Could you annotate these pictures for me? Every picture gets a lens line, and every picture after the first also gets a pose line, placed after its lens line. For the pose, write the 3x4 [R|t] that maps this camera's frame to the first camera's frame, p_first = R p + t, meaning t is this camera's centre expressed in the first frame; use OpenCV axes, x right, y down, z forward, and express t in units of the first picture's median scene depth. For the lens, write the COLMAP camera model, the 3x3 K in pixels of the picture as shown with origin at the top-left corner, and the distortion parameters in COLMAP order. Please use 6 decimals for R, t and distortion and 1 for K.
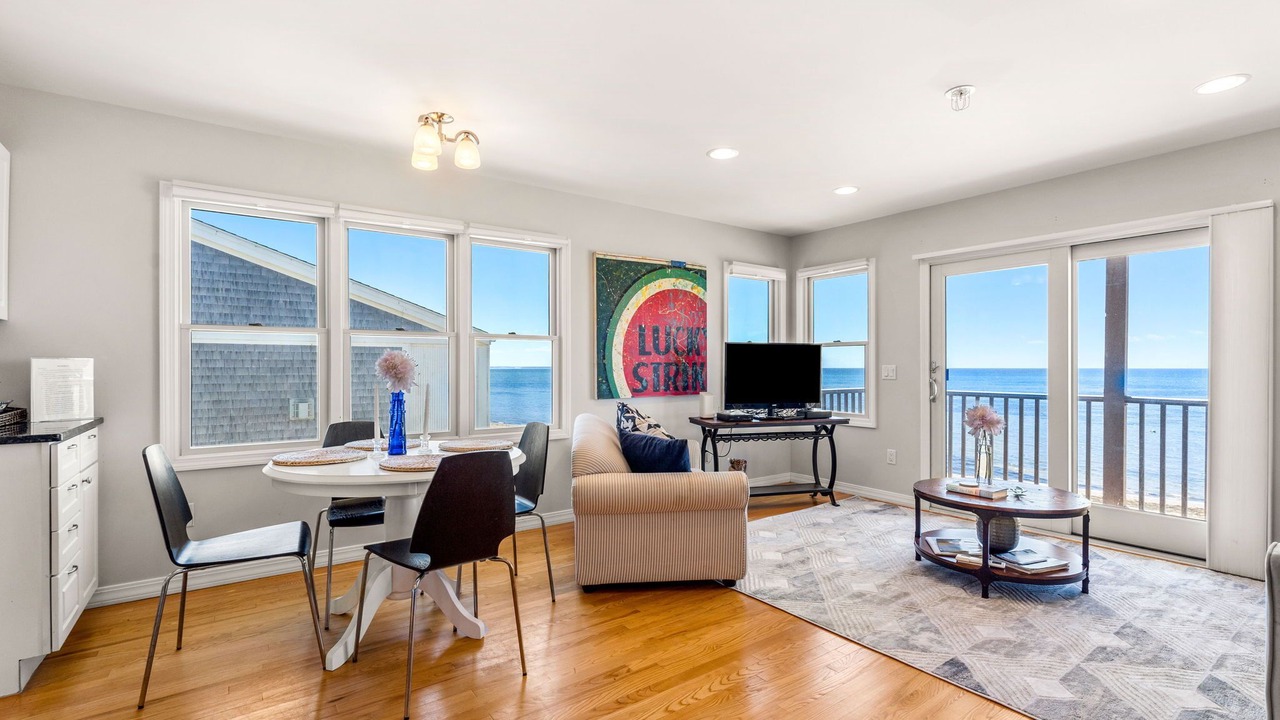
lens RADIAL K [[575.4, 0, 635.9], [0, 575.4, 365.0], [0, 0, 1]] dist [0.001765, 0.000759]
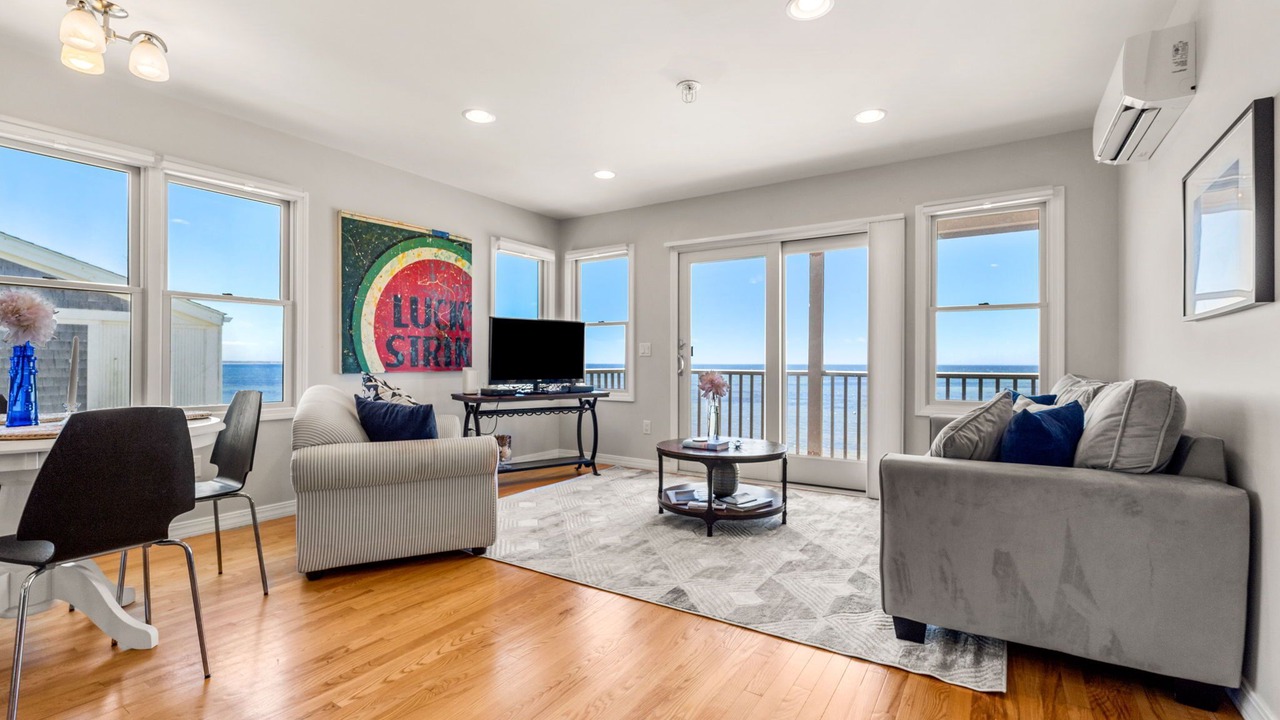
lens RADIAL K [[568.6, 0, 637.7], [0, 568.6, 357.4], [0, 0, 1]] dist [-0.001847, -0.000105]
pose [[0.933495, 0.005237, 0.358551, 0.059217], [-0.002878, 0.999971, -0.007112, 0.050152], [-0.358578, 0.005607, 0.933483, 0.002432]]
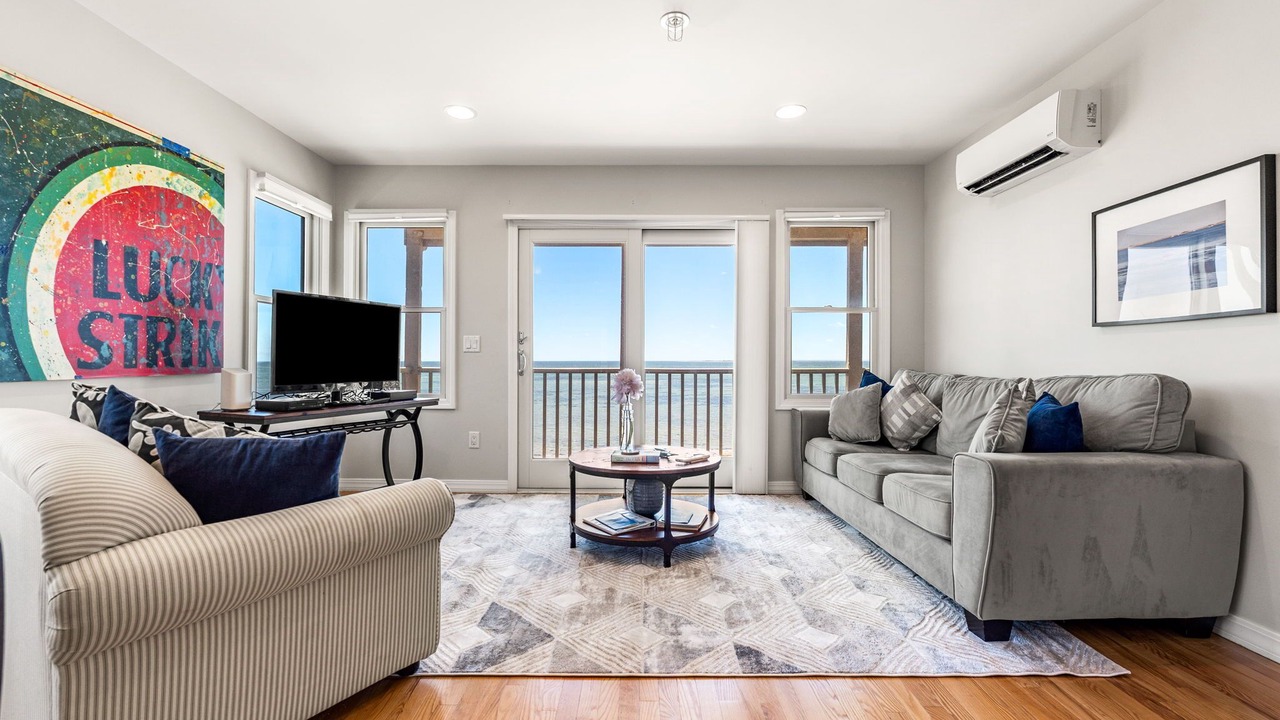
lens RADIAL K [[568.3, 0, 636.9], [0, 568.3, 354.1], [0, 0, 1]] dist [-0.002937, -0.000008]
pose [[0.591658, 0.007998, 0.806149, -0.156112], [-0.002181, 0.999963, -0.008321, 0.050441], [-0.806186, 0.003165, 0.591654, 0.408730]]
